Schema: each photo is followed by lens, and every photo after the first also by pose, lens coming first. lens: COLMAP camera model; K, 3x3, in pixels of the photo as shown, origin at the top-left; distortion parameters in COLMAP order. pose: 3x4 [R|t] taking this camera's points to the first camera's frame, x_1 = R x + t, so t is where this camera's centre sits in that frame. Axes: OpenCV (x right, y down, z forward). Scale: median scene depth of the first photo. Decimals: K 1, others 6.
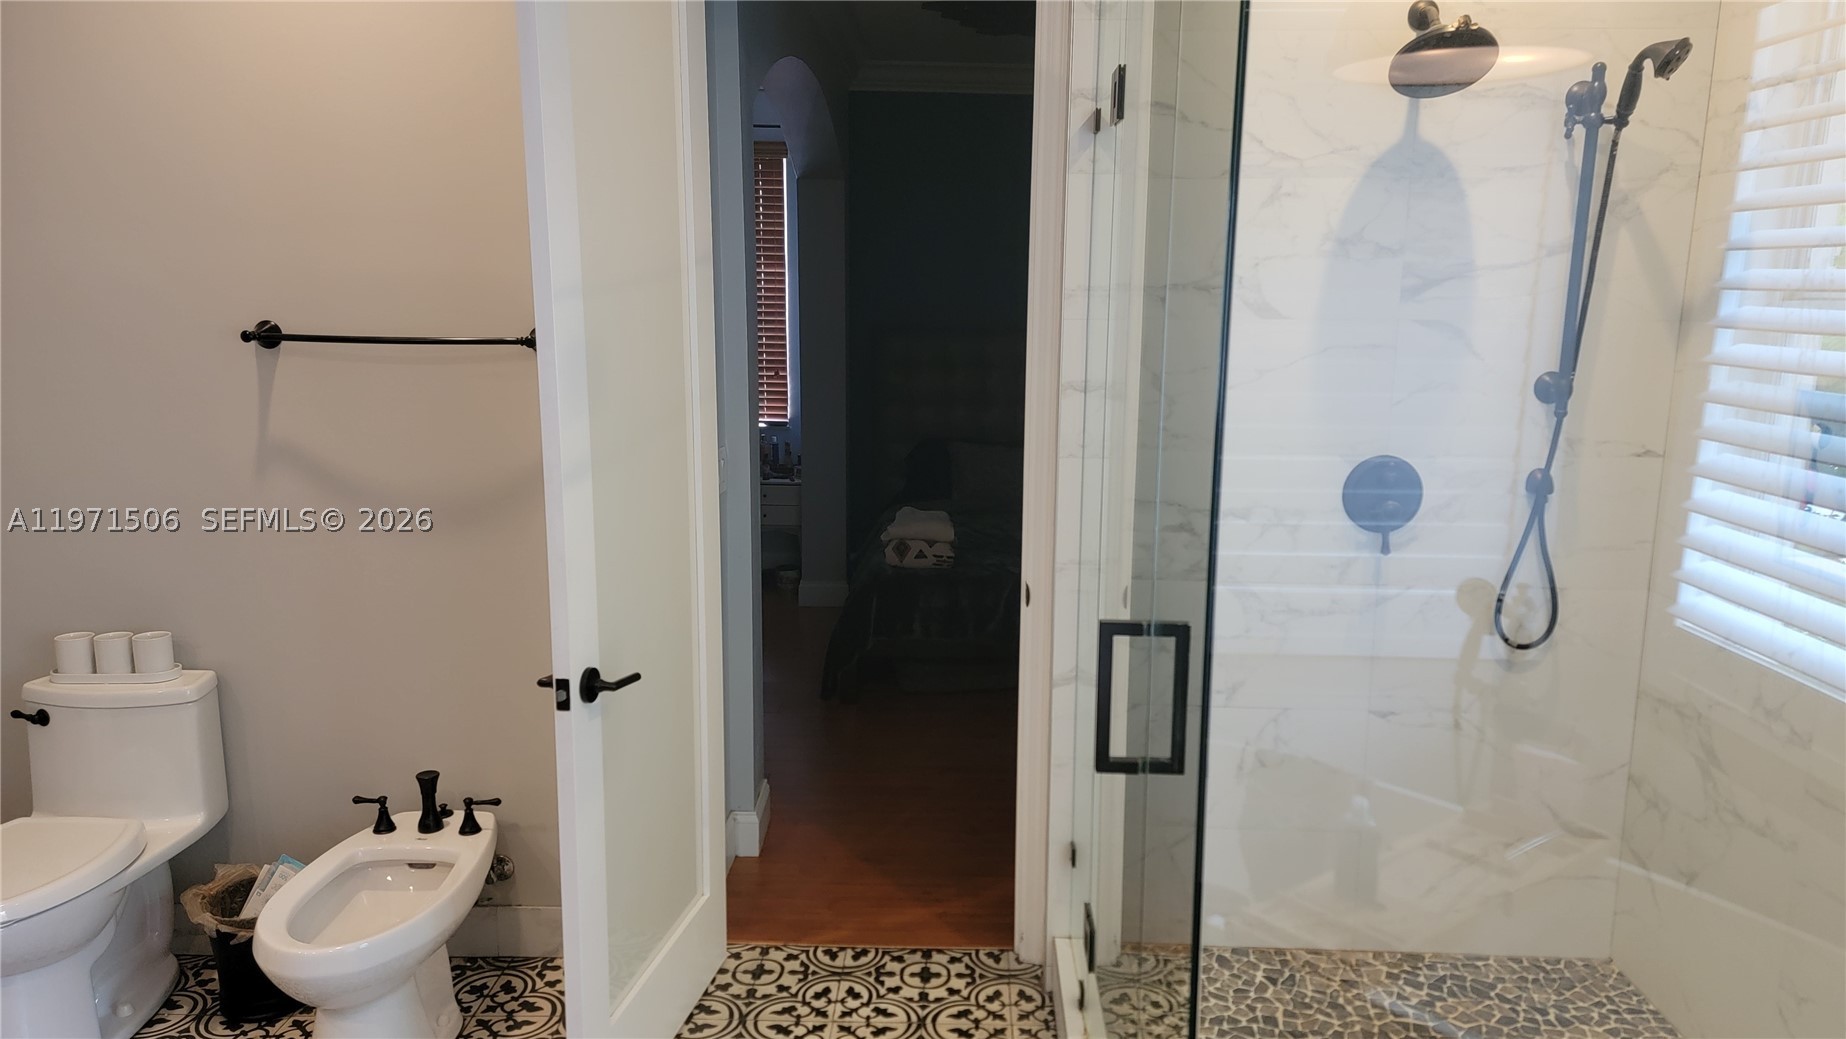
lens RADIAL K [[1262.1, 0, 925.1], [0, 1262.1, 518.2], [0, 0, 1]] dist [0.042256, -0.002211]
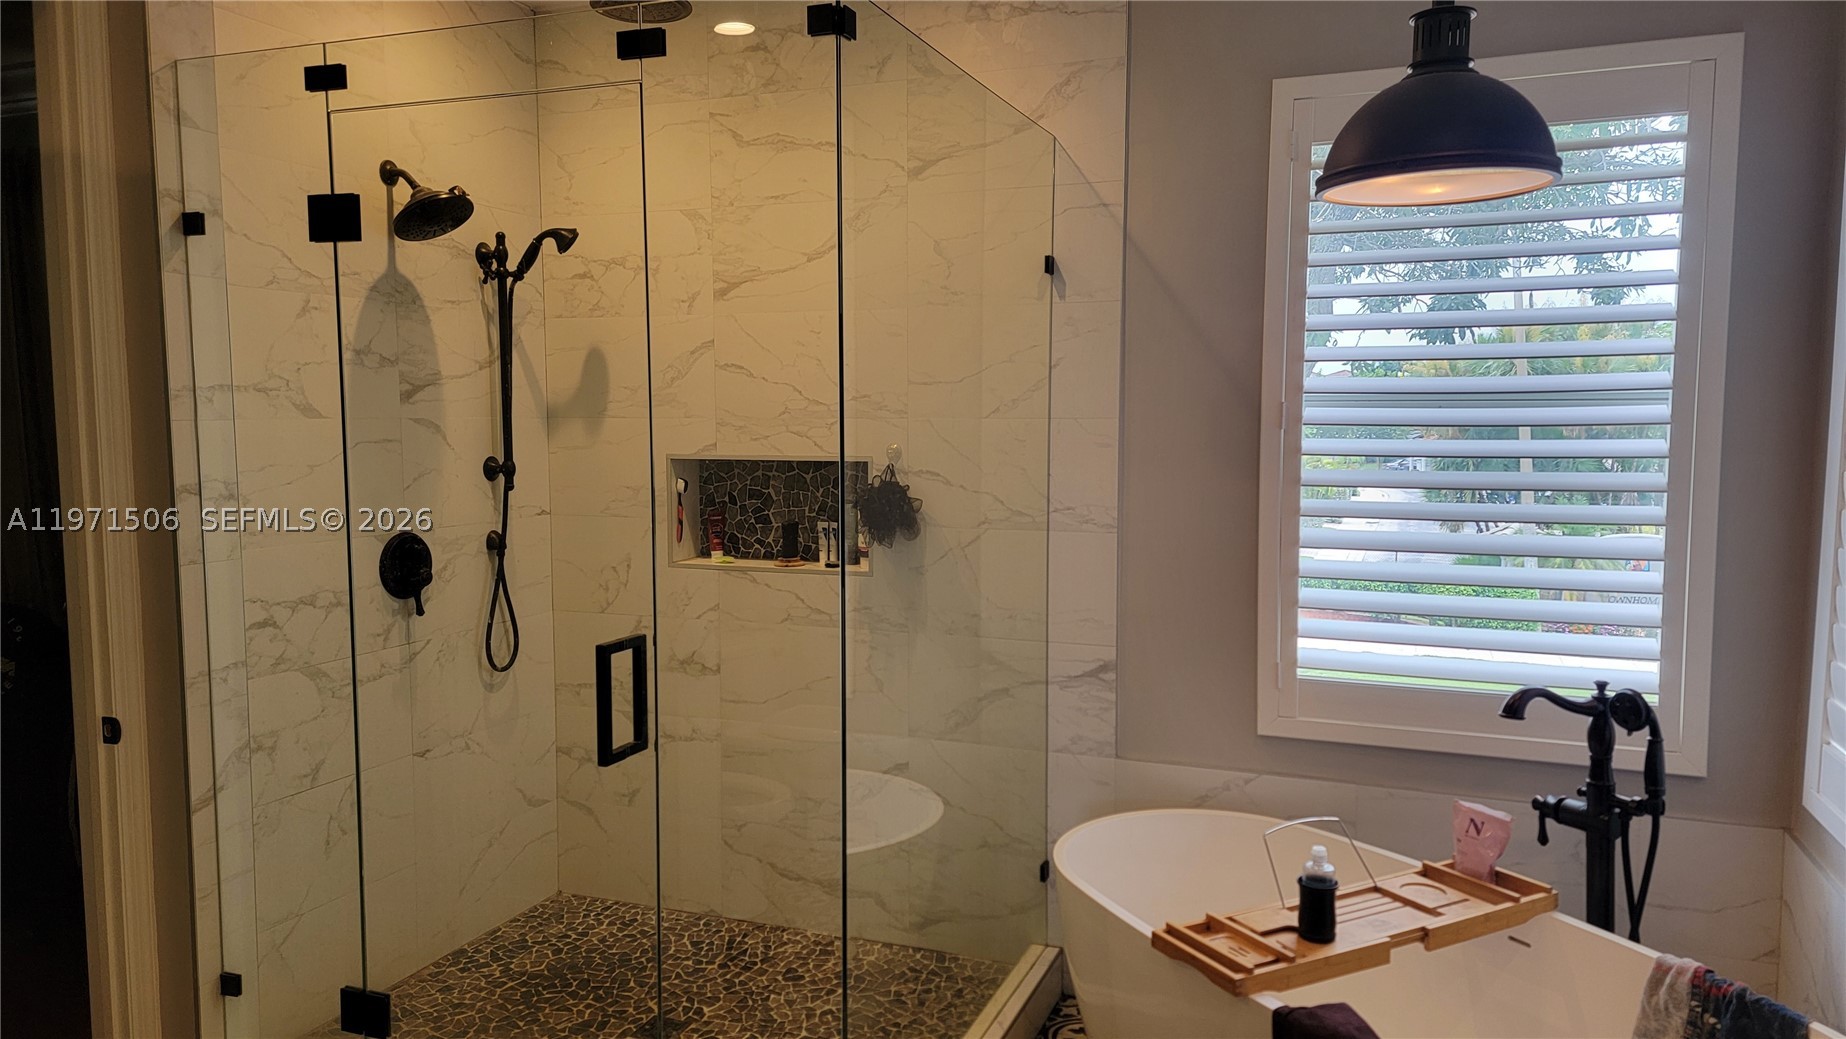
lens RADIAL K [[1262.1, 0, 926.9], [0, 1262.1, 518.6], [0, 0, 1]] dist [0.042256, -0.002211]
pose [[0.337047, -0.090700, 0.937109, -0.595257], [0.169599, 0.984915, 0.034328, -0.020932], [-0.926086, 0.147362, 0.347345, 0.142152]]
